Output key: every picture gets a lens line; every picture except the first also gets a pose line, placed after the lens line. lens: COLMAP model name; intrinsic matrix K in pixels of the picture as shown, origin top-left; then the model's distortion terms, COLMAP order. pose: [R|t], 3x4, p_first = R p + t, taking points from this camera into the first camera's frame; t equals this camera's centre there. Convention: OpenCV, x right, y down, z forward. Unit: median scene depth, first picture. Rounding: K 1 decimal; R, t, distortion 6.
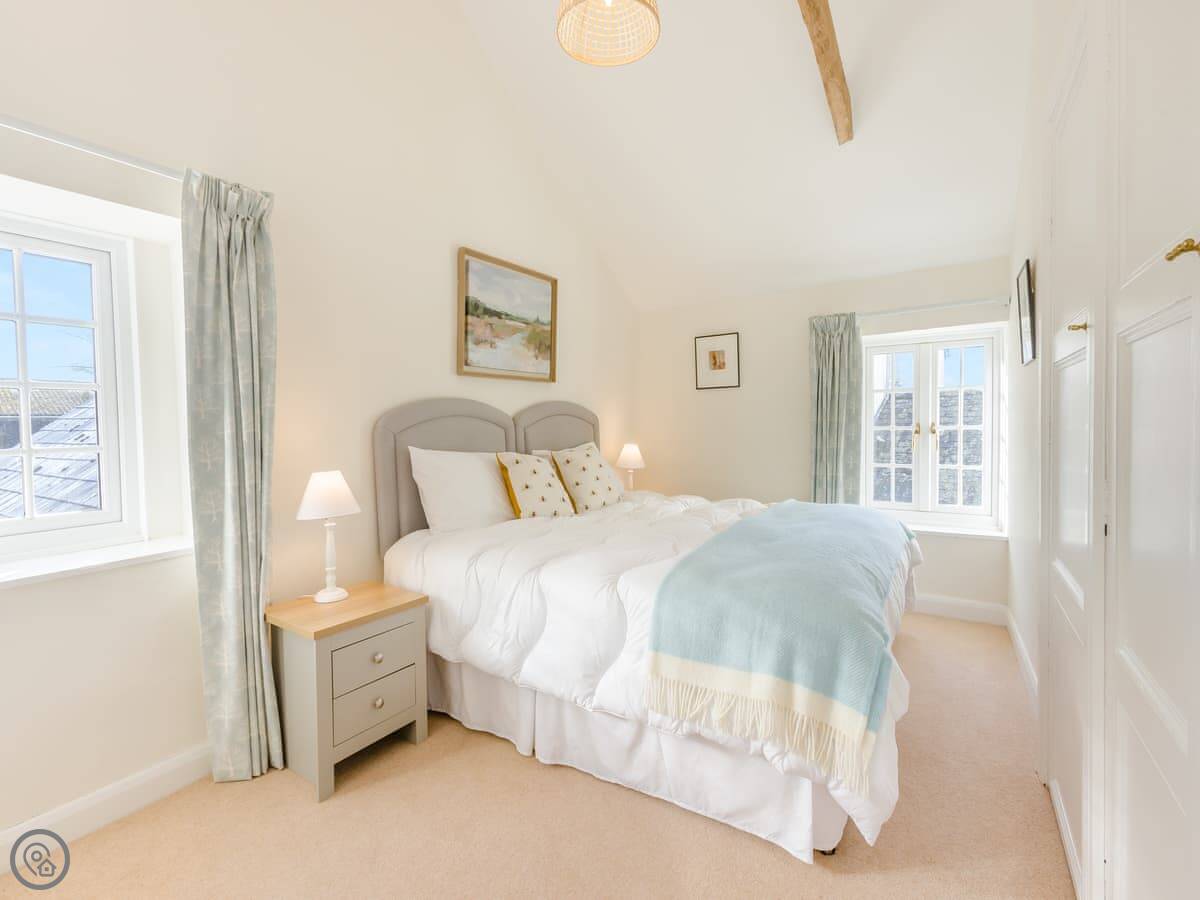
lens RADIAL K [[562.7, 0, 600.6], [0, 562.7, 443.3], [0, 0, 1]] dist [-0.023166, 0.000748]
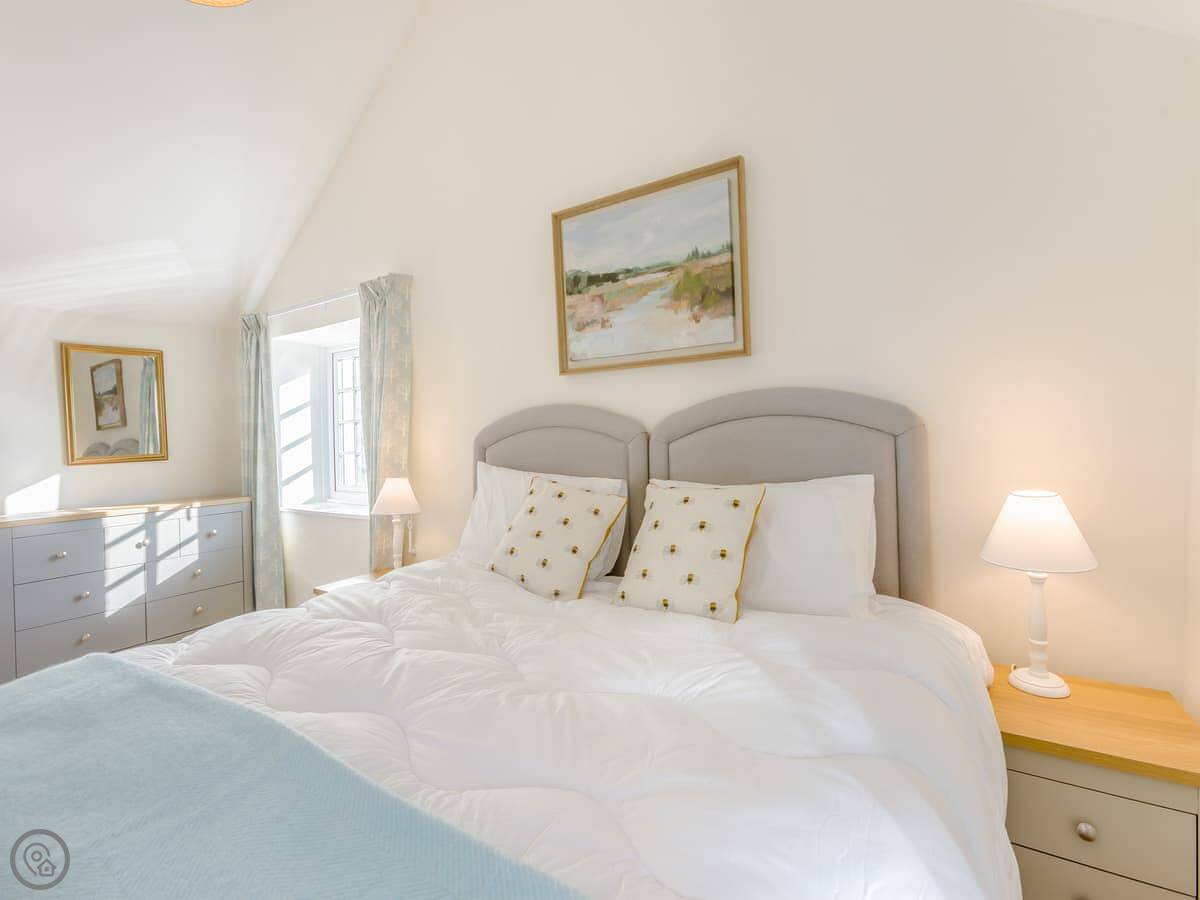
lens RADIAL K [[562.7, 0, 600.6], [0, 562.7, 443.3], [0, 0, 1]] dist [-0.023166, 0.000748]
pose [[-0.023788, 0.001789, -0.999715, 0.489700], [-0.028941, 0.999578, 0.002478, -0.026829], [0.999298, 0.028992, -0.023727, 0.979186]]
